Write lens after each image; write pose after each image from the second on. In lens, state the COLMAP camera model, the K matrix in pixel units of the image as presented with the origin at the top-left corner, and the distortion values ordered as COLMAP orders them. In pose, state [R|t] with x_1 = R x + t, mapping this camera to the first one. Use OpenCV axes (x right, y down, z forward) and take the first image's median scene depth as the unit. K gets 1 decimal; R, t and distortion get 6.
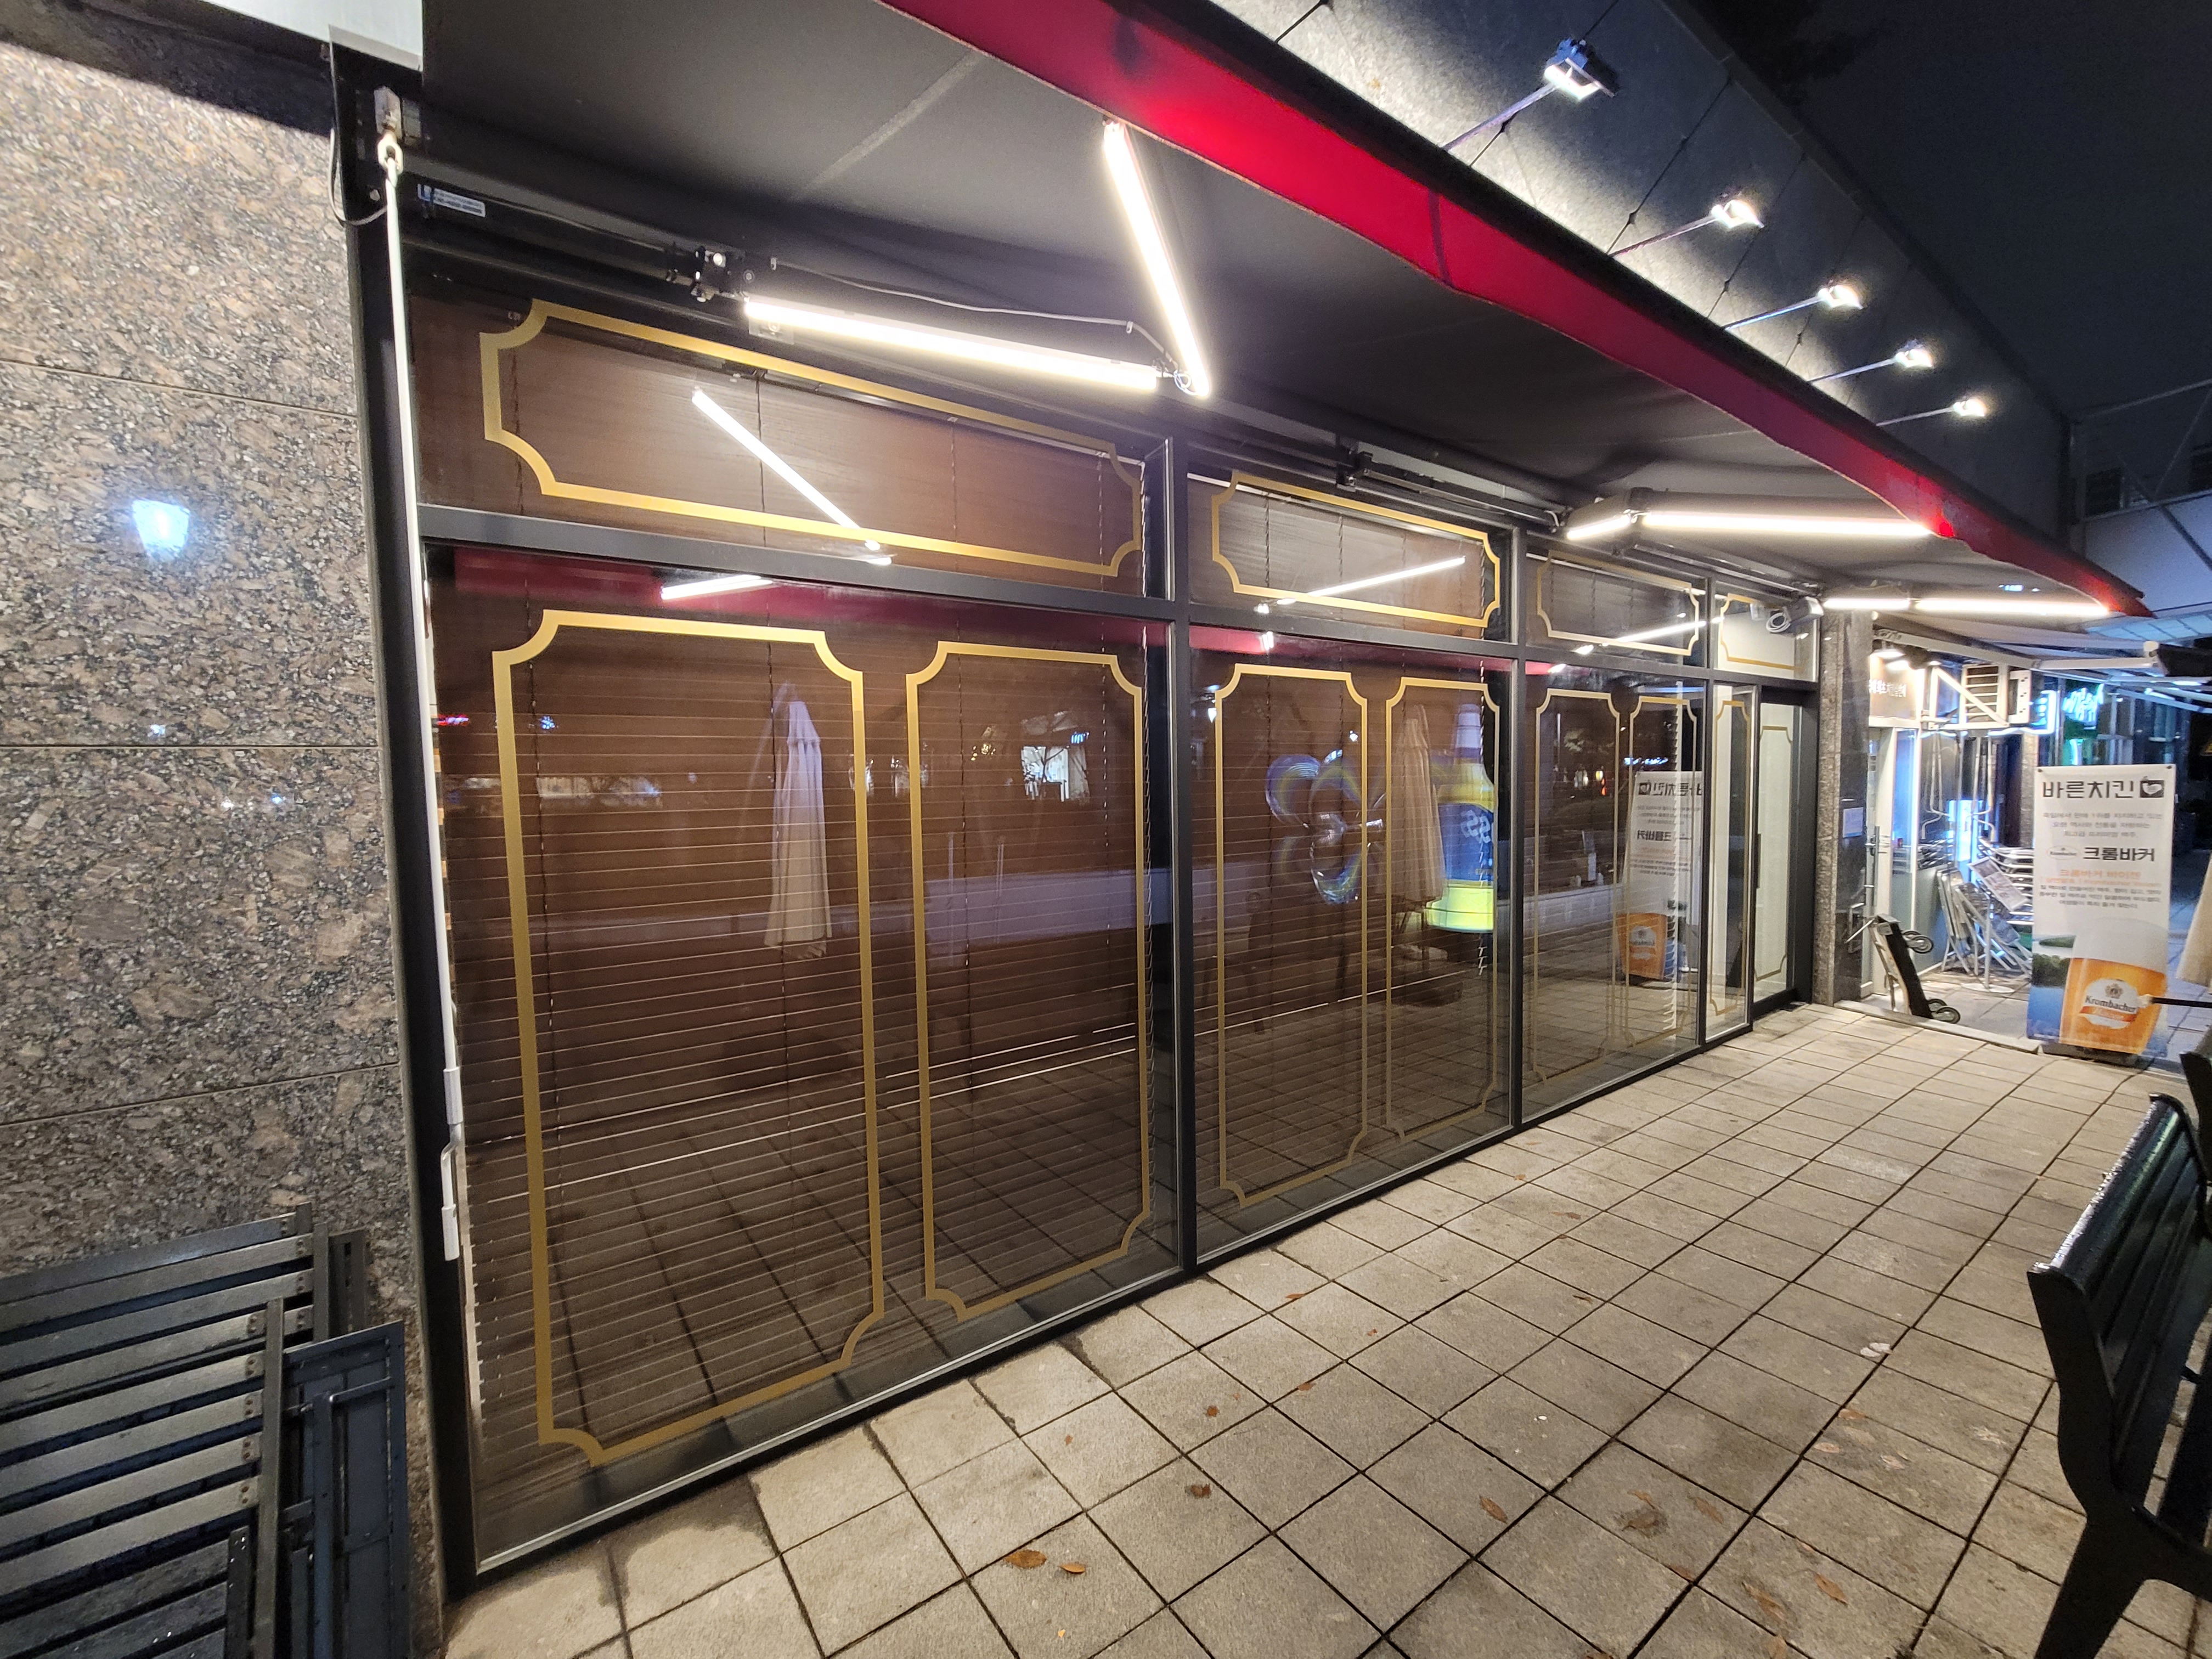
lens RADIAL K [[919.6, 0, 1107.0], [0, 919.6, 829.2], [0, 0, 1]] dist [-0.003815, -0.001678]
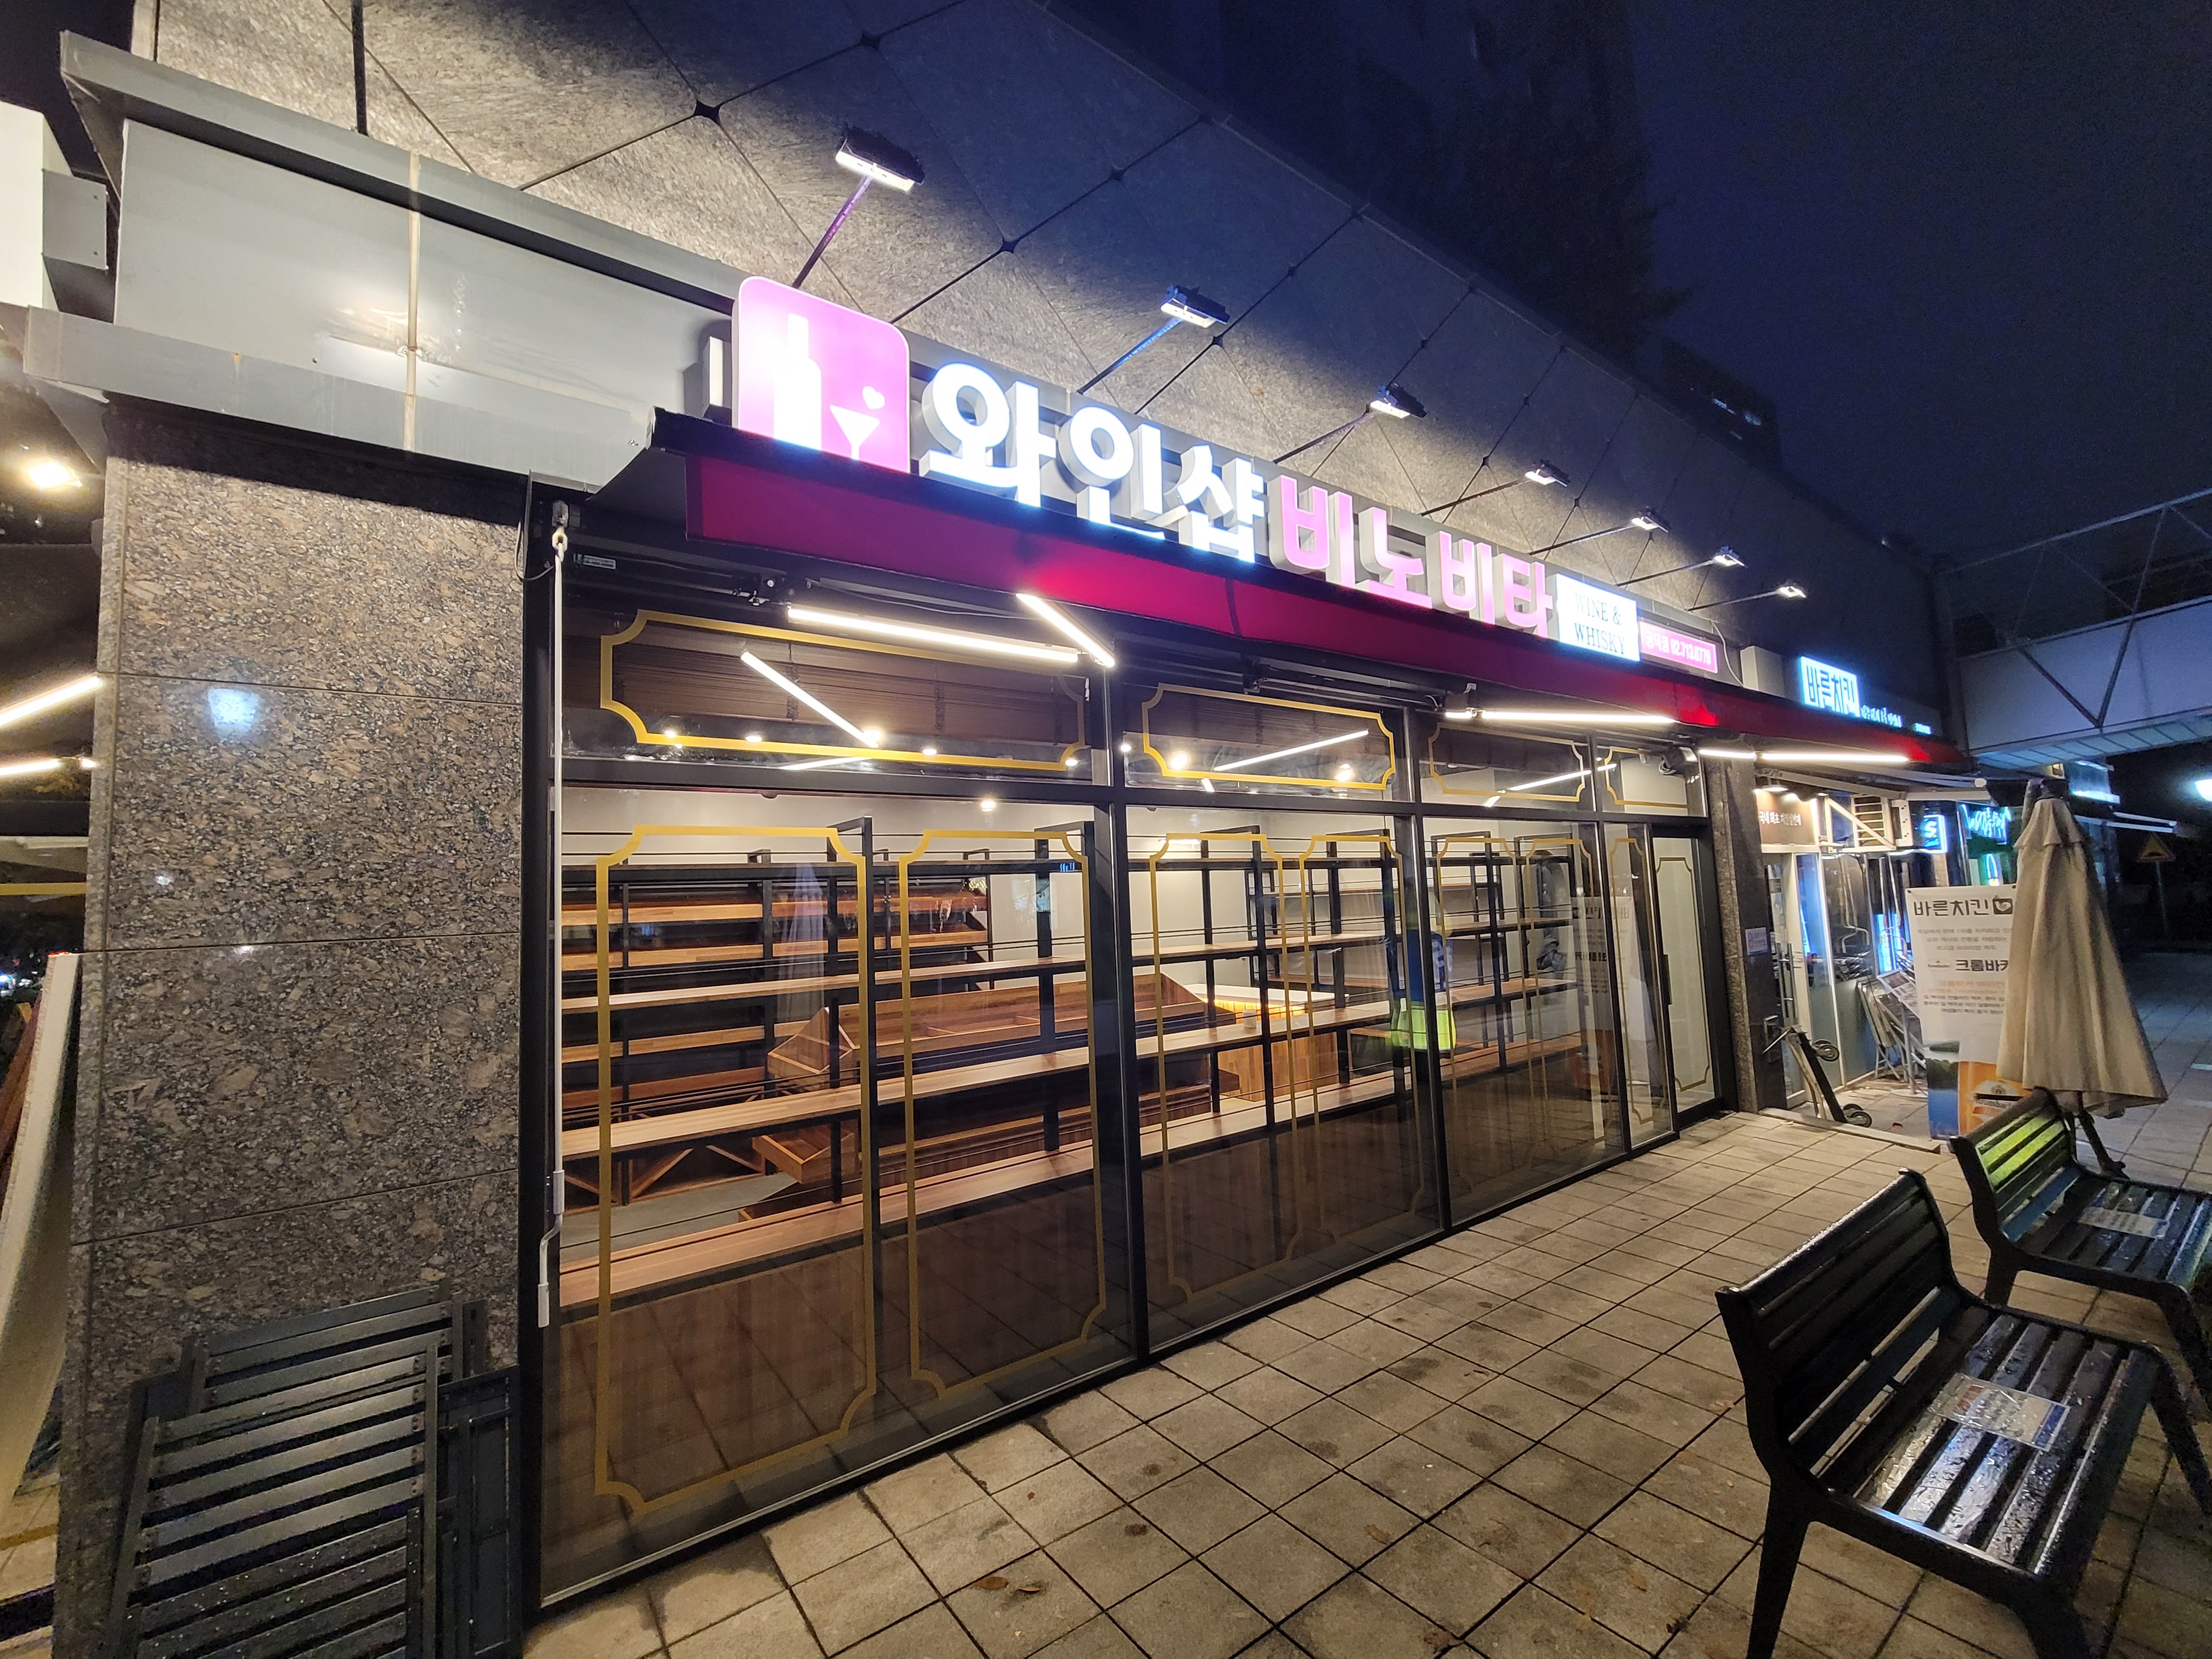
lens RADIAL K [[919.6, 0, 1109.0], [0, 919.6, 825.9], [0, 0, 1]] dist [-0.003815, -0.001678]
pose [[0.999685, -0.021712, 0.012619, 0.068884], [0.023262, 0.989939, -0.139570, -0.027307], [-0.009461, 0.139820, 0.990132, -0.325142]]
